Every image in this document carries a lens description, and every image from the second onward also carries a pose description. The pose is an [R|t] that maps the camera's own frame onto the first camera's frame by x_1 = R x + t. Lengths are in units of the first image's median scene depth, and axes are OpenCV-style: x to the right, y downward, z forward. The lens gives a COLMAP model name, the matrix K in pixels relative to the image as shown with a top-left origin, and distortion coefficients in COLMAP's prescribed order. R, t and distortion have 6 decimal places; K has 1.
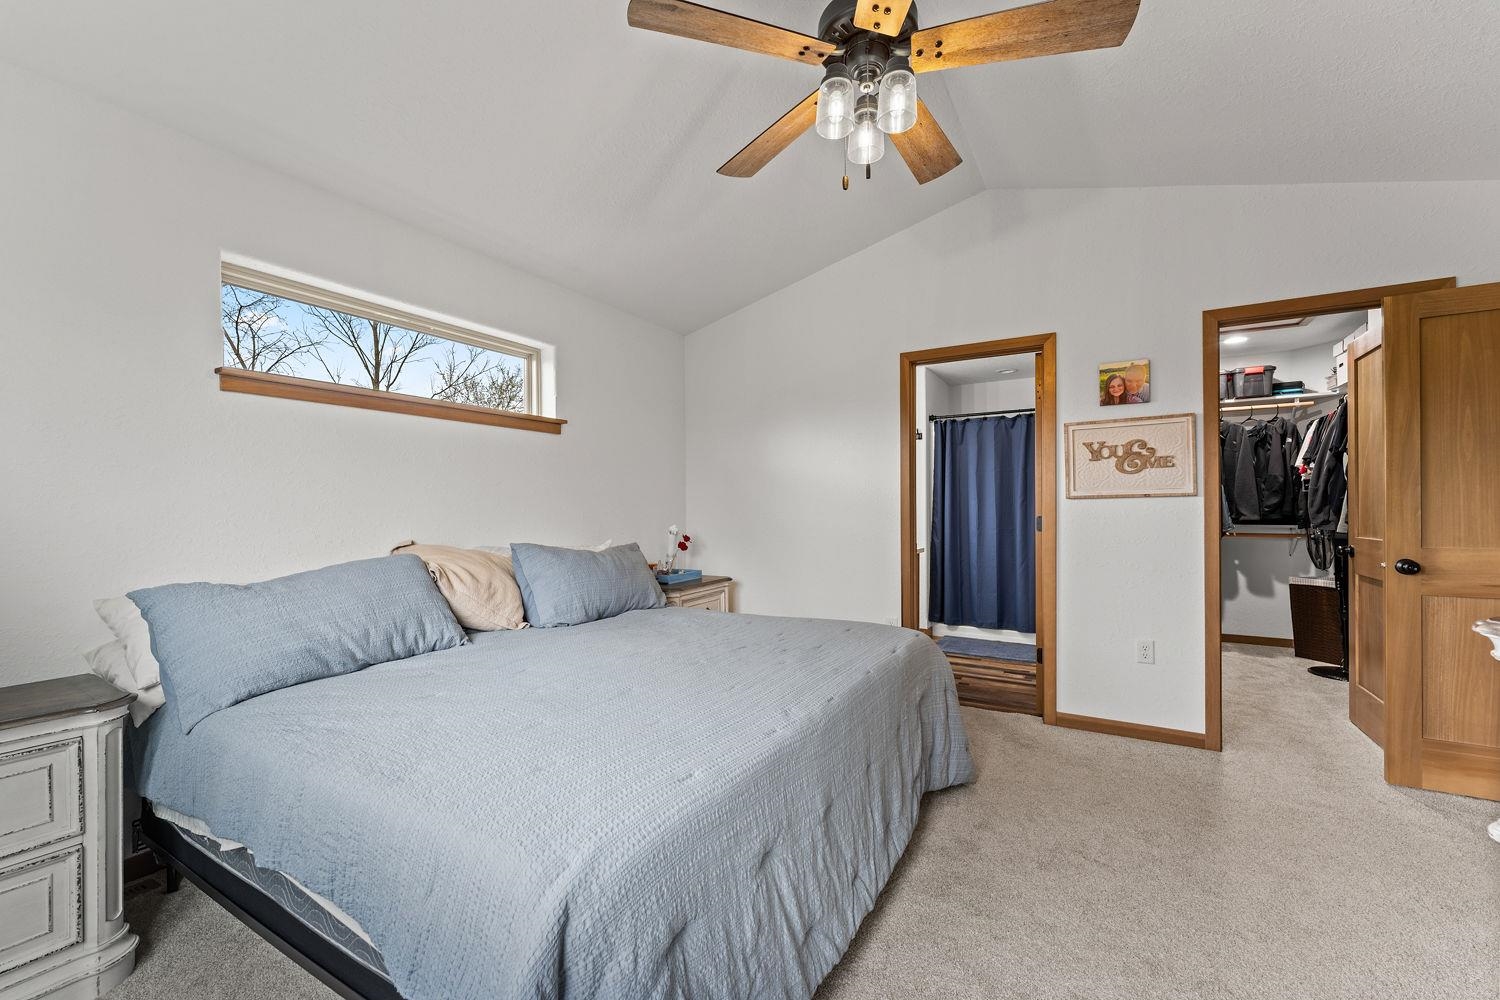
lens RADIAL K [[605.8, 0, 754.0], [0, 605.8, 505.5], [0, 0, 1]] dist [0.003149, 0.000485]
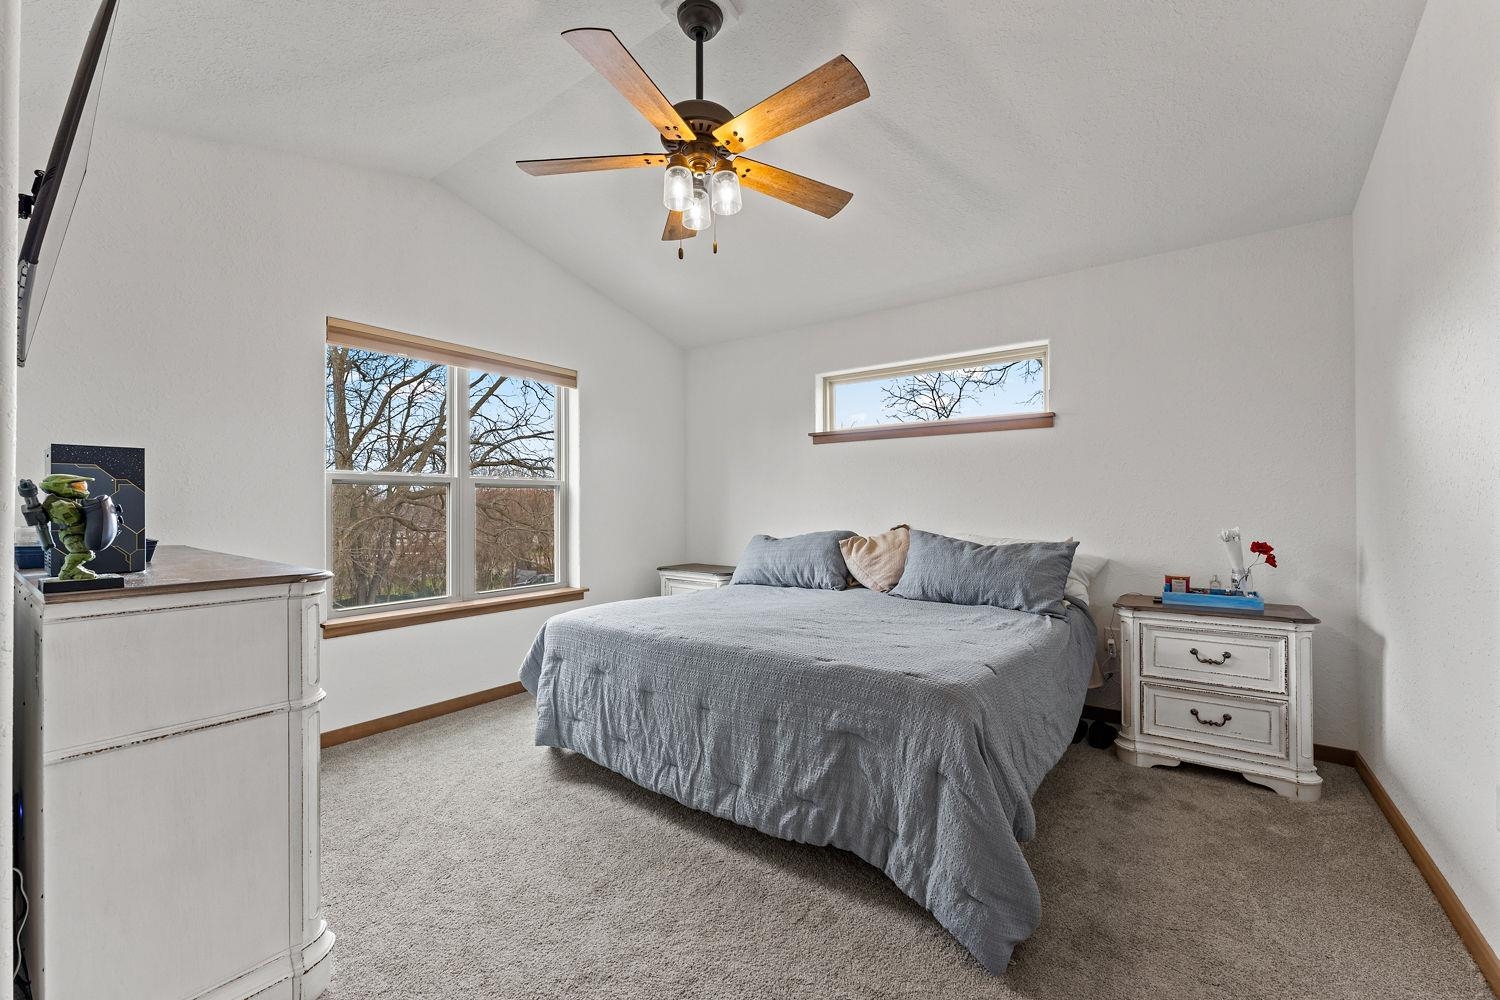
lens RADIAL K [[605.8, 0, 746.8], [0, 605.8, 502.2], [0, 0, 1]] dist [0.003149, 0.000485]
pose [[-0.089837, 0.000551, -0.995956, 1.152107], [0.005040, 0.999987, 0.000099, 0.002221], [0.995944, -0.005011, -0.089839, 0.963778]]
